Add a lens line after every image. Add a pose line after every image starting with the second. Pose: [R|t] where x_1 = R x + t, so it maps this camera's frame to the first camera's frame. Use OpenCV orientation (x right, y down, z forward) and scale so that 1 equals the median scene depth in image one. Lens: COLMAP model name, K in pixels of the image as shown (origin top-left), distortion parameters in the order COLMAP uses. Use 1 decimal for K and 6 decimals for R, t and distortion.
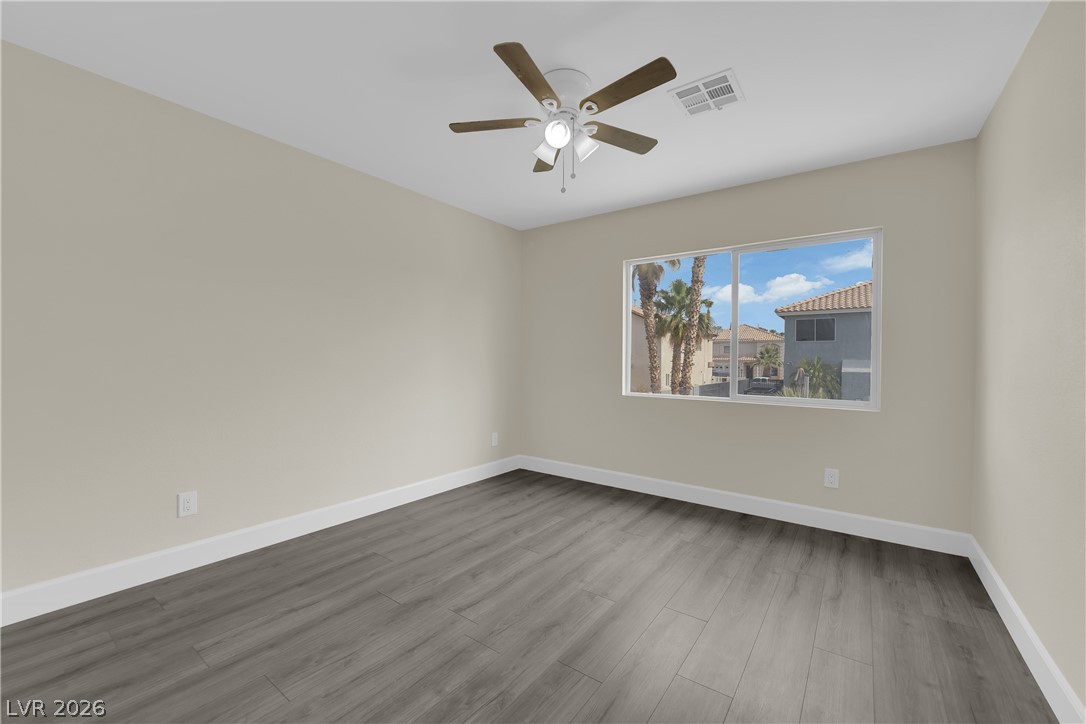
lens RADIAL K [[438.3, 0, 540.2], [0, 438.3, 360.1], [0, 0, 1]] dist [-0.014500, -0.001479]
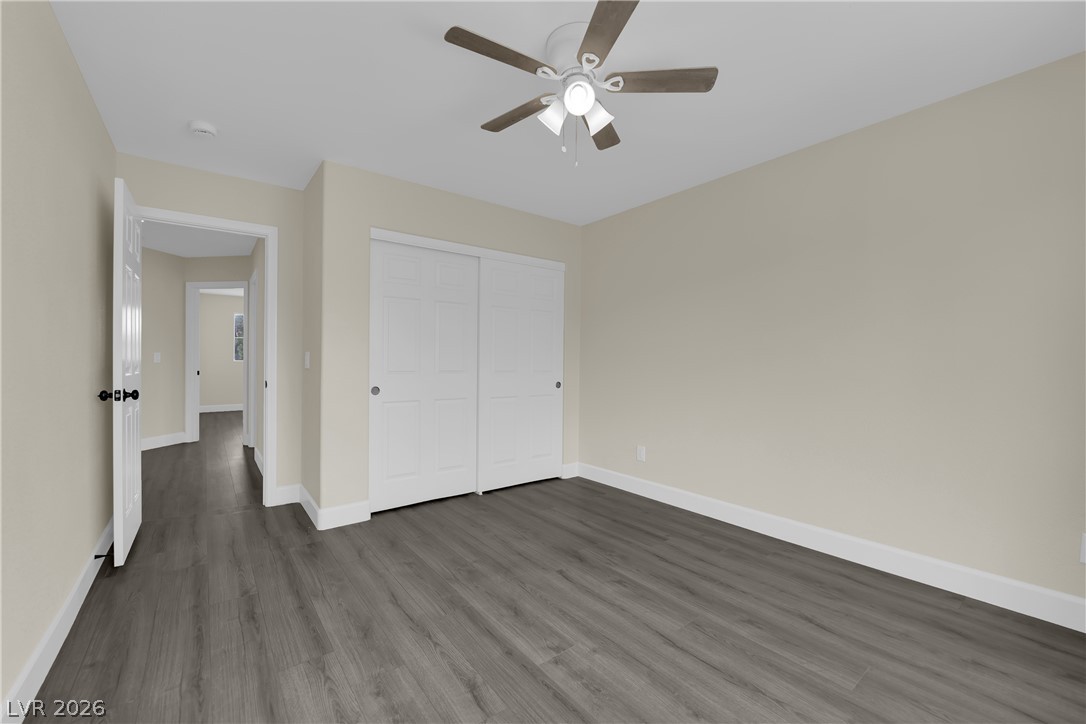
lens RADIAL K [[438.3, 0, 543.2], [0, 438.3, 361.8], [0, 0, 1]] dist [-0.014500, -0.001479]
pose [[-0.273558, -0.004962, -0.961843, 0.834820], [-0.011807, 0.999929, -0.001800, 0.000703], [0.961783, 0.010864, -0.273597, 1.086396]]
